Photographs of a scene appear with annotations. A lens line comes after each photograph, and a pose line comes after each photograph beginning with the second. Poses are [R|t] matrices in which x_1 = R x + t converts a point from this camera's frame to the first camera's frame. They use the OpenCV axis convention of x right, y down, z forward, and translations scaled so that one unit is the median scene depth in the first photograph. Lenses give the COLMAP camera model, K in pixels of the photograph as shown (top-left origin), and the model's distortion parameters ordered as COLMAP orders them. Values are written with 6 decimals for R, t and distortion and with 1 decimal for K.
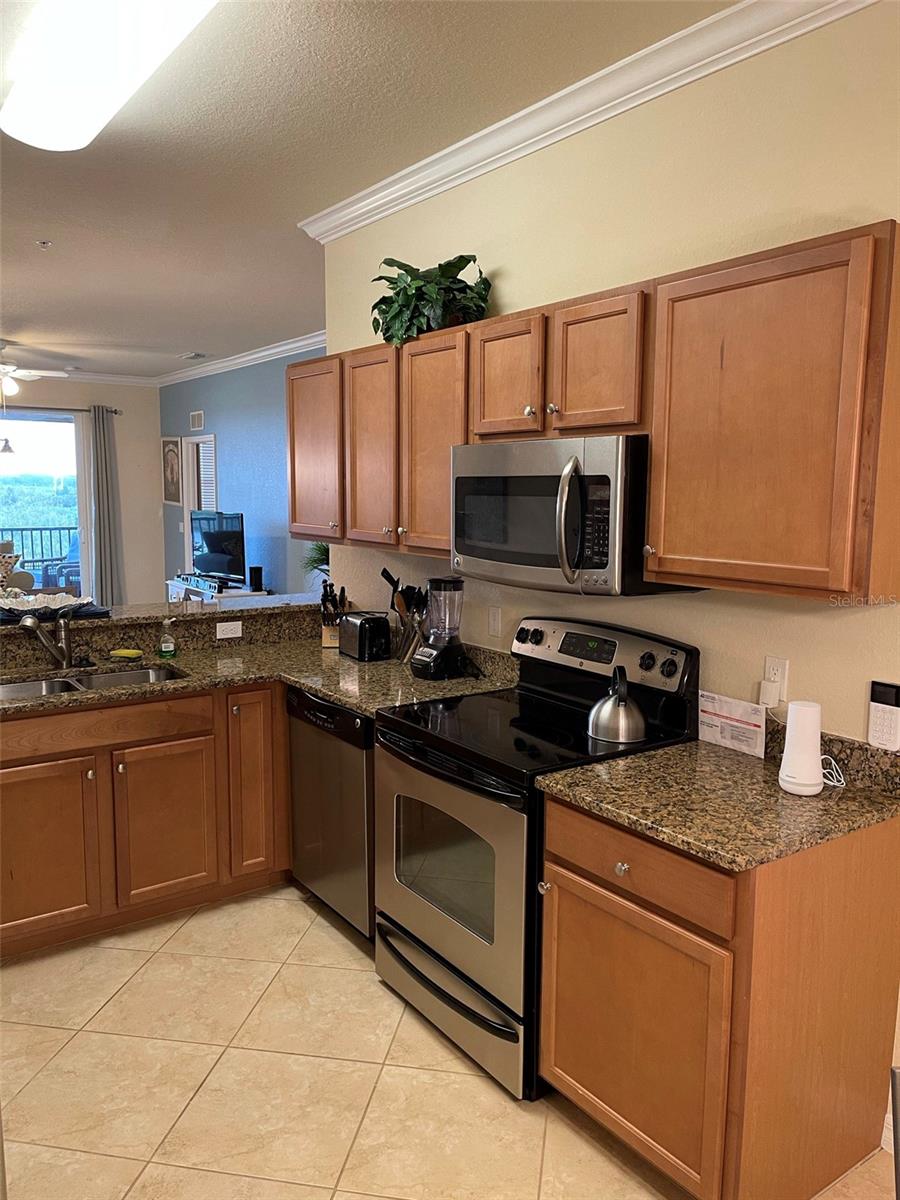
lens RADIAL K [[908.6, 0, 447.2], [0, 908.6, 598.8], [0, 0, 1]] dist [0.054502, -0.013399]
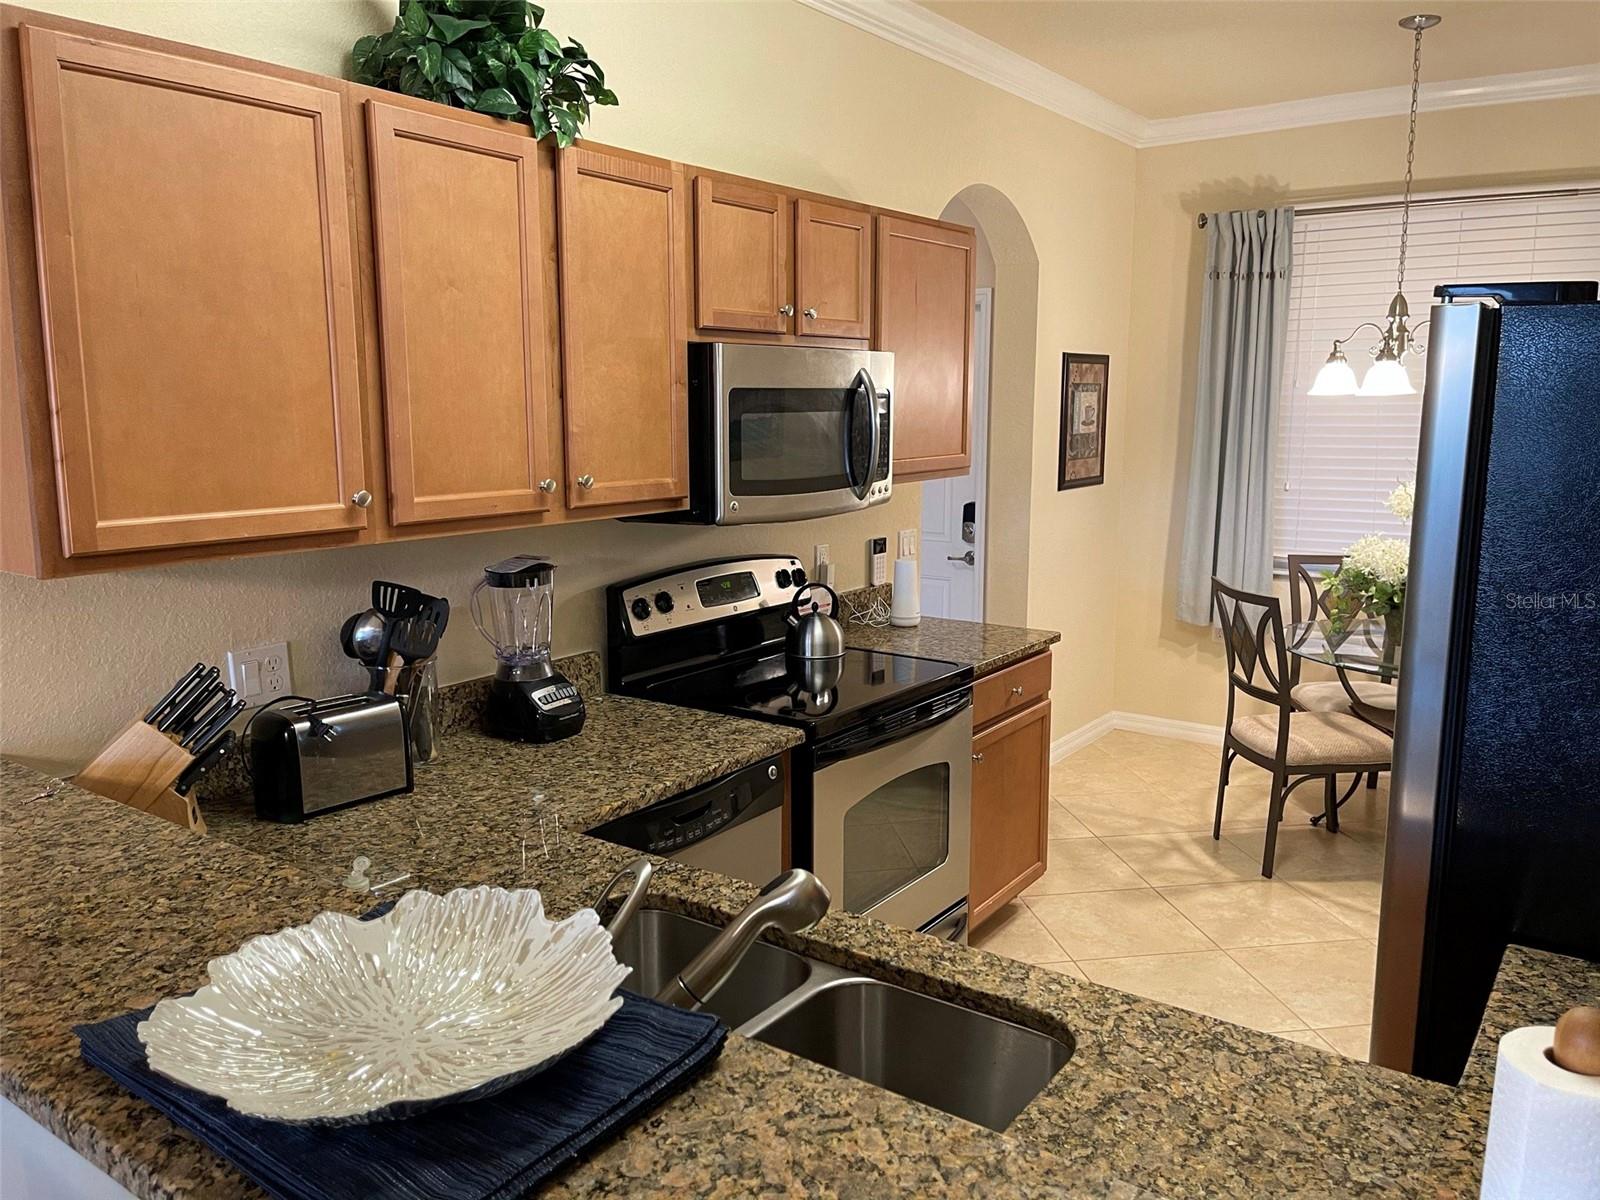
lens RADIAL K [[1211.5, 0, 796.2], [0, 1211.5, 596.6], [0, 0, 1]] dist [0.054502, -0.013399]
pose [[-0.346411, -0.151005, 0.925849, -0.964708], [0.129824, 0.969745, 0.206739, -0.173286], [-0.929056, 0.191814, -0.316326, 1.355260]]
